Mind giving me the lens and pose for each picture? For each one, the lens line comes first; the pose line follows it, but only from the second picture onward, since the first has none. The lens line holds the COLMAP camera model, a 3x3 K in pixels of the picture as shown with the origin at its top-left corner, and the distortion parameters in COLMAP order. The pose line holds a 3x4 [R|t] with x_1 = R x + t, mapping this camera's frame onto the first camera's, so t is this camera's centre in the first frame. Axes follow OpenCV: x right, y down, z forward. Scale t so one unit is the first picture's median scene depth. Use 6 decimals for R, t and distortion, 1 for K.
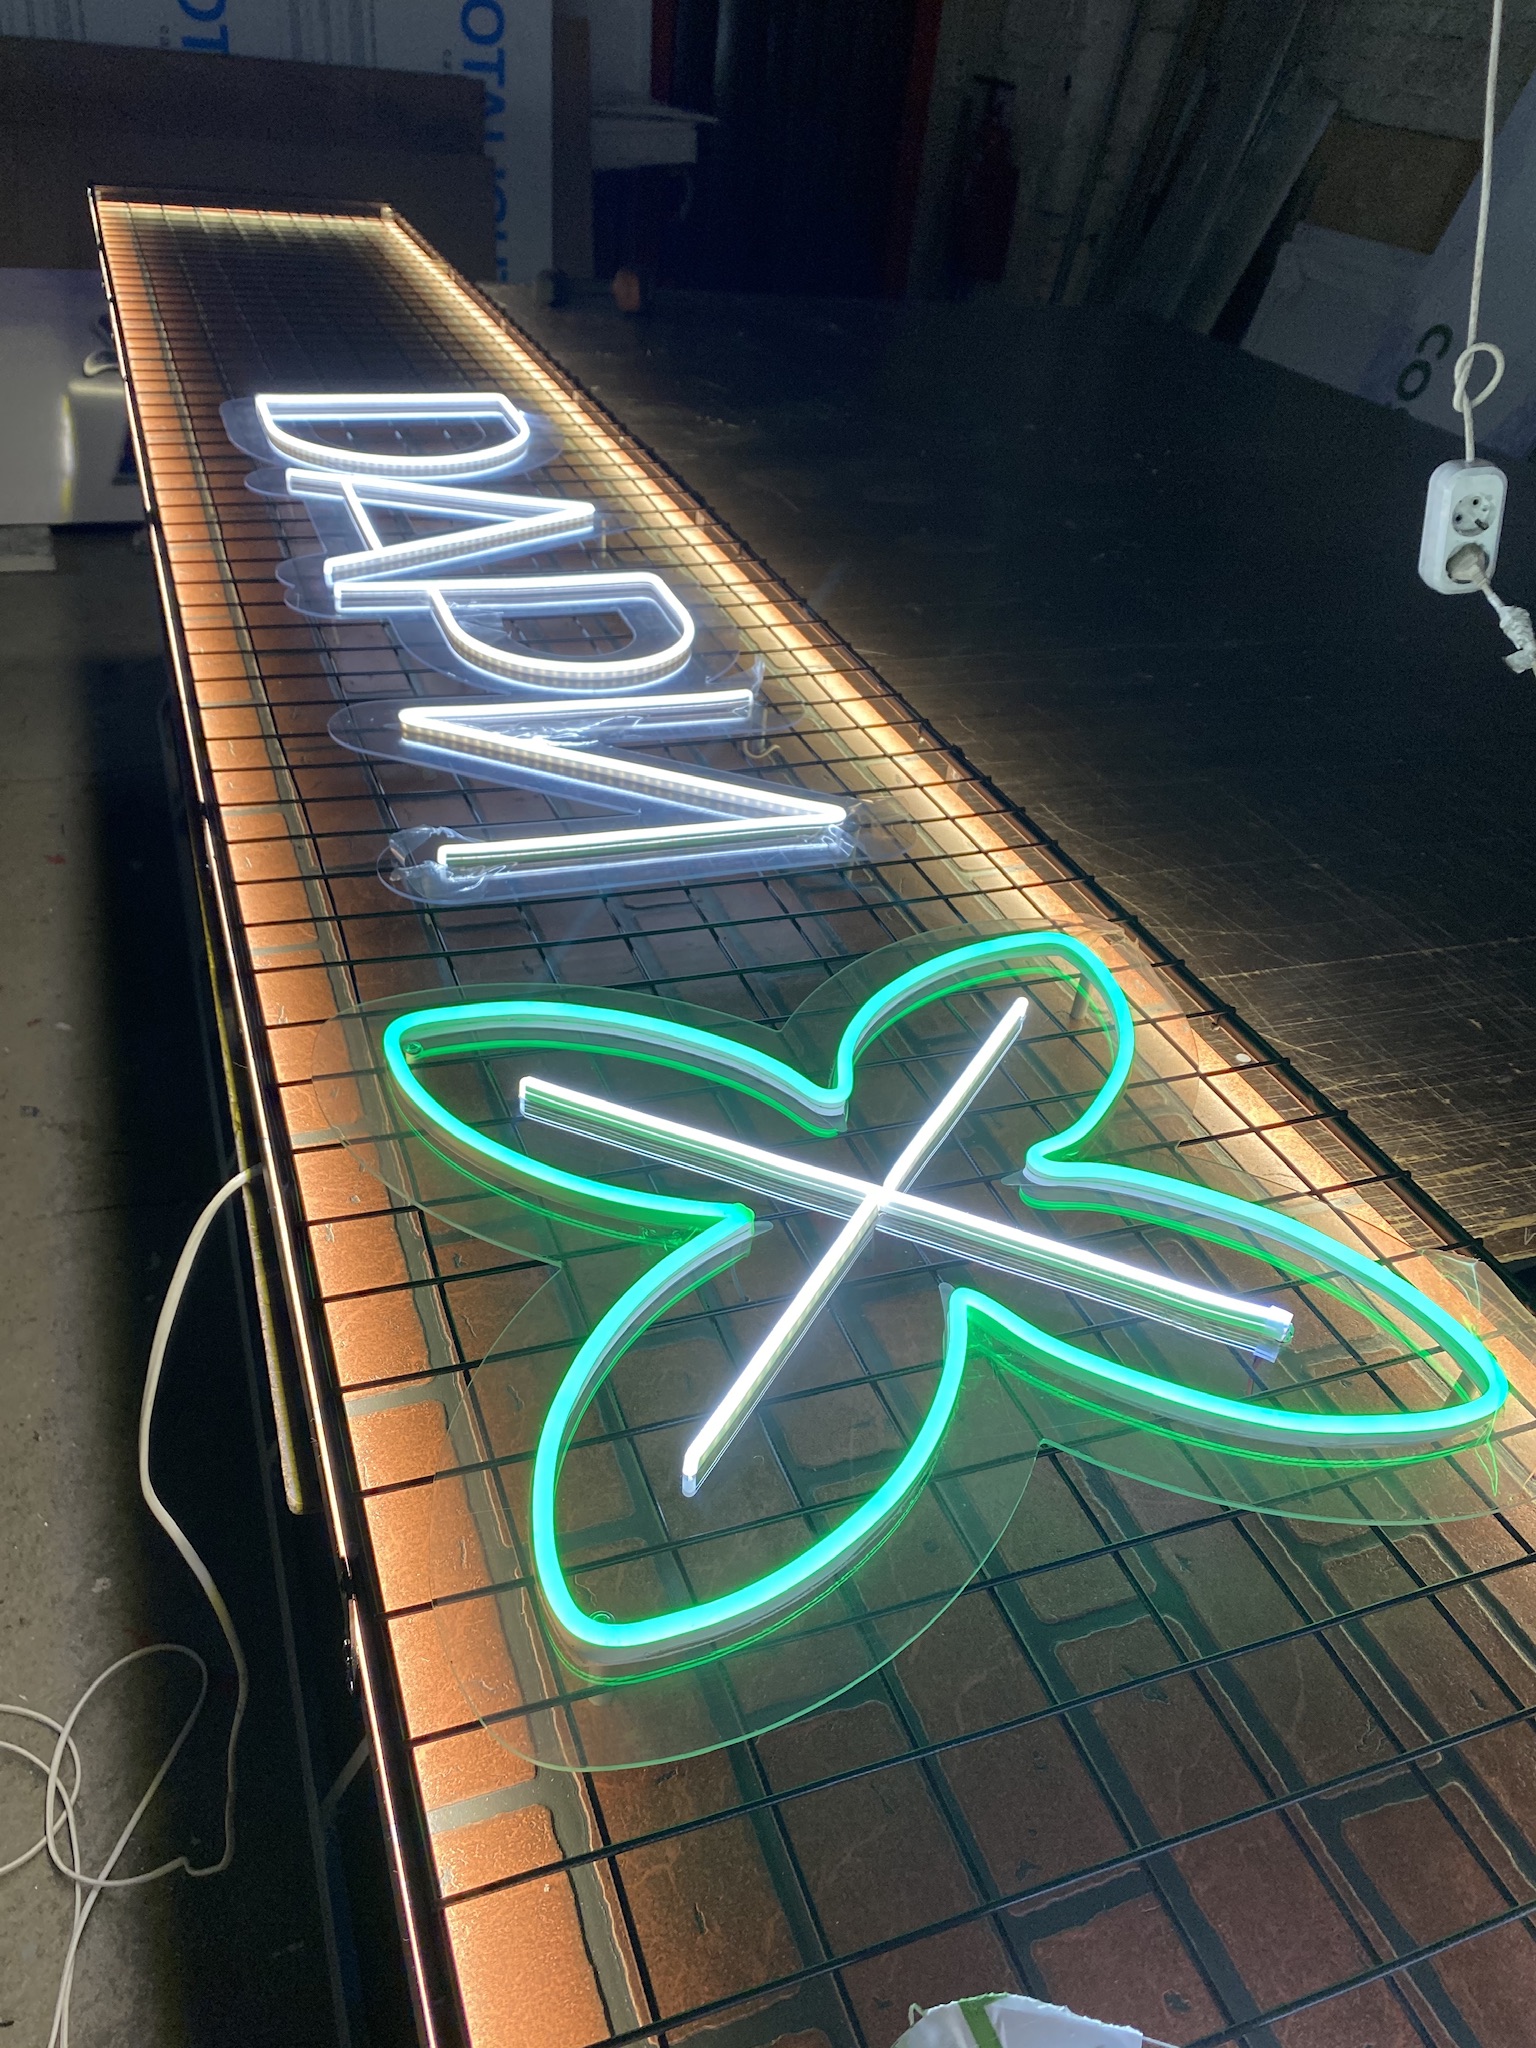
lens RADIAL K [[1561.6, 0, 768.0], [0, 1561.6, 1024.0], [0, 0, 1]] dist [-0.000576, -0.001317]
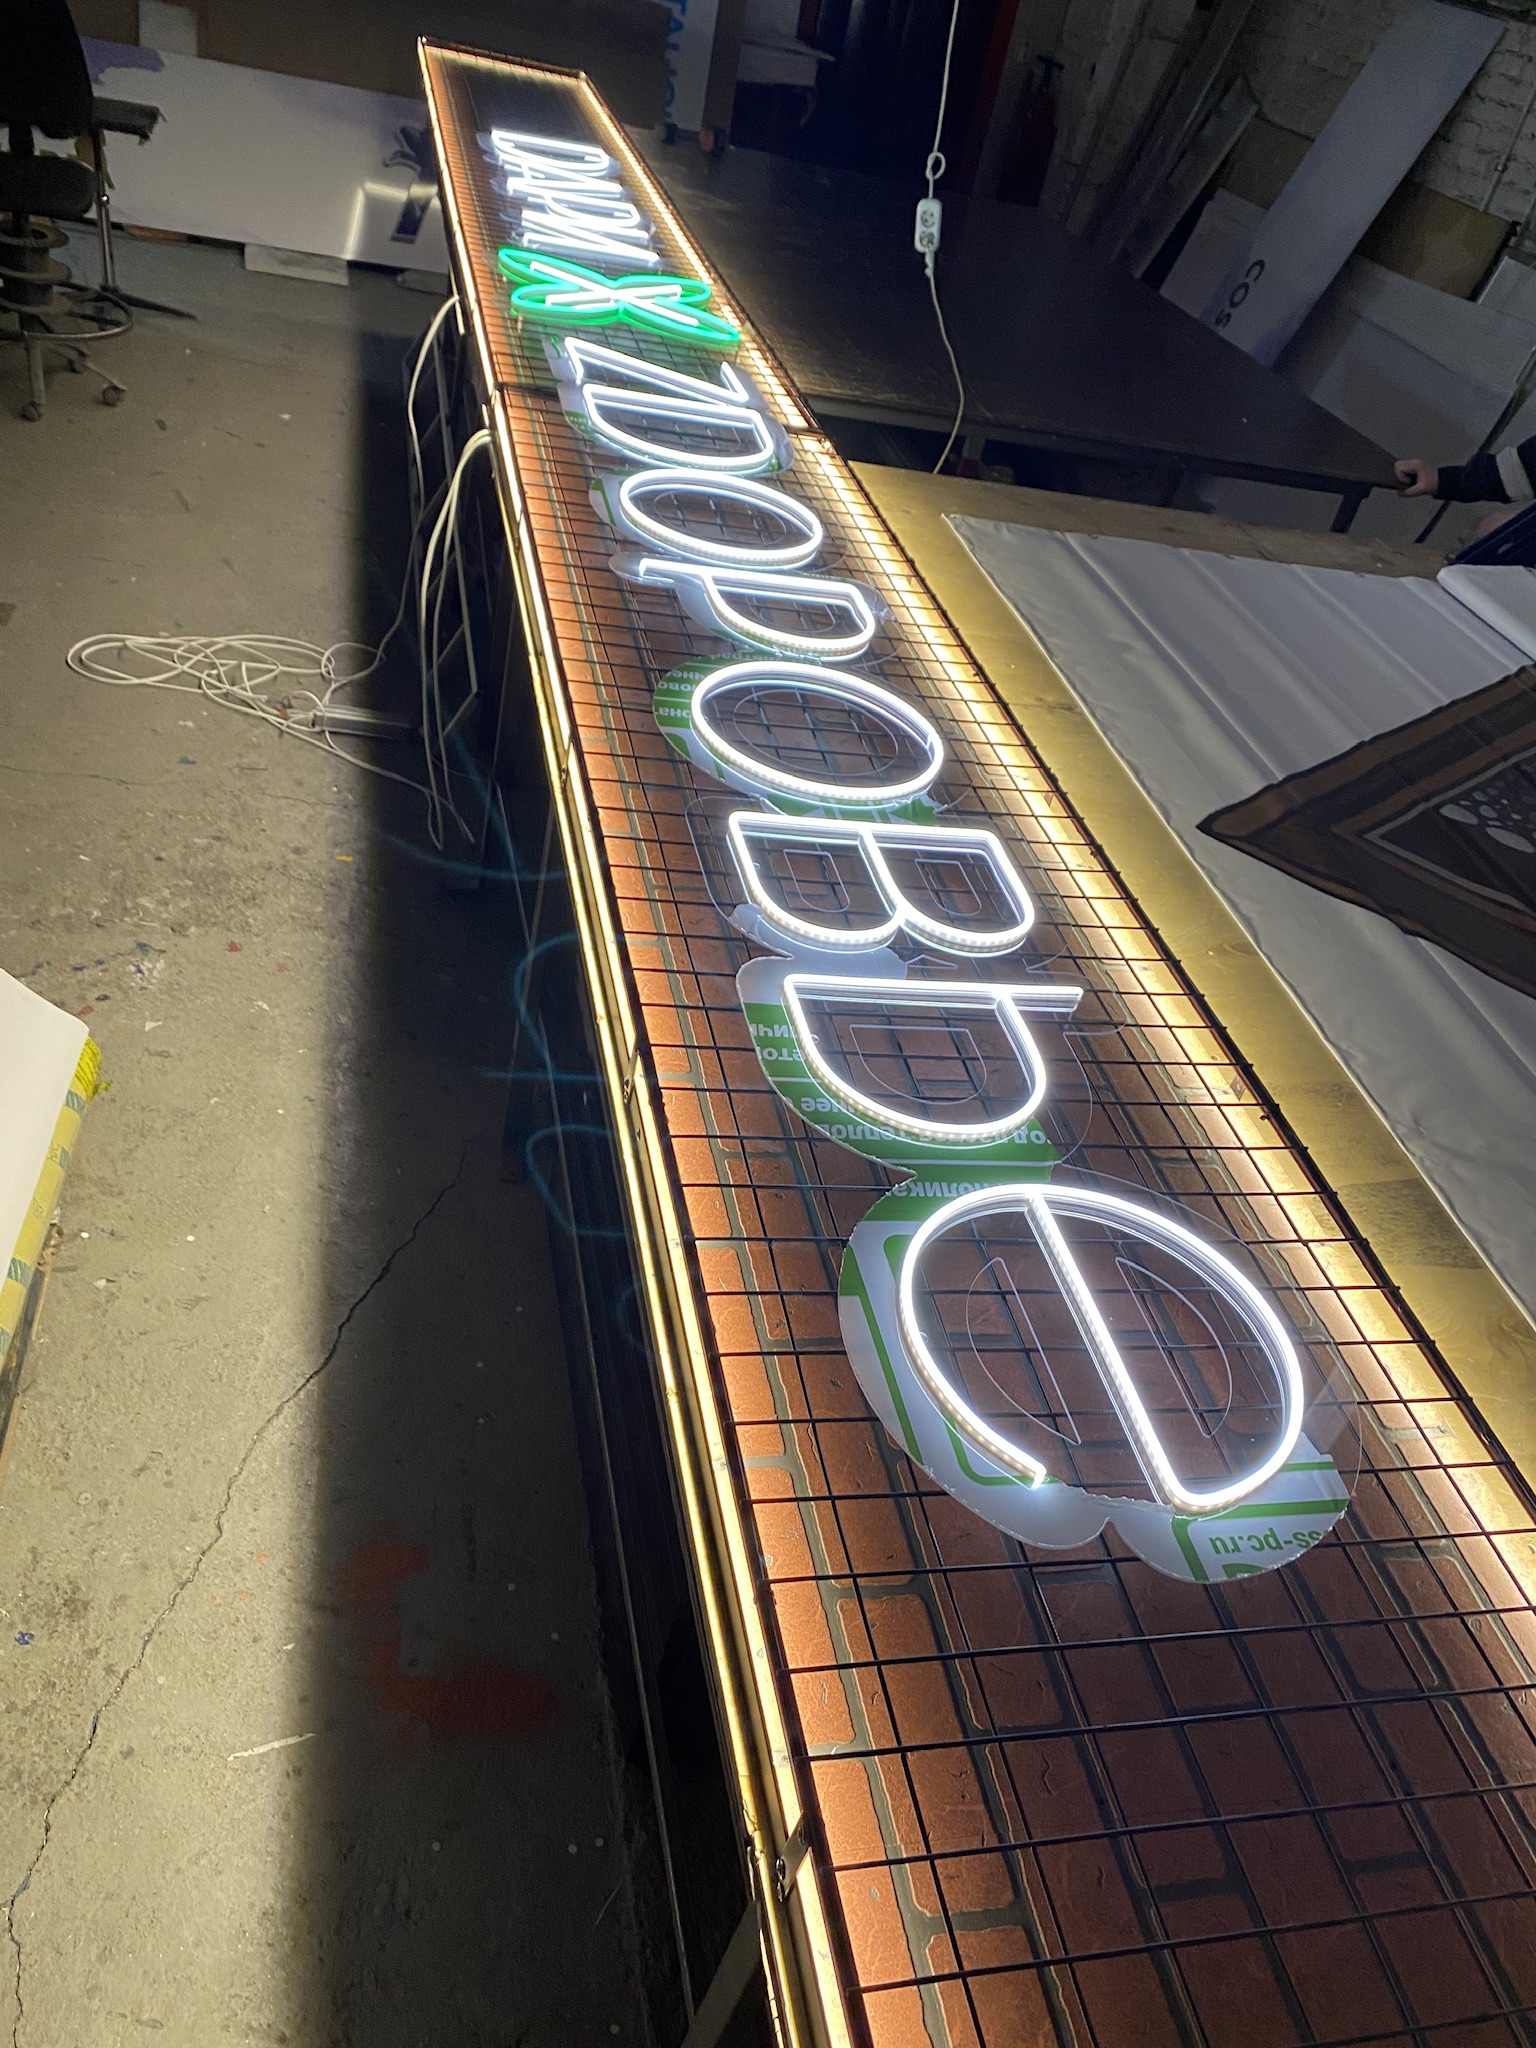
lens RADIAL K [[1512.1, 0, 768.0], [0, 1512.1, 1024.0], [0, 0, 1]] dist [0.002459, -0.002333]
pose [[0.982322, 0.177707, -0.058852, 0.165900], [-0.175502, 0.983634, 0.040771, 0.279330], [0.065134, -0.029722, 0.997434, -0.471796]]
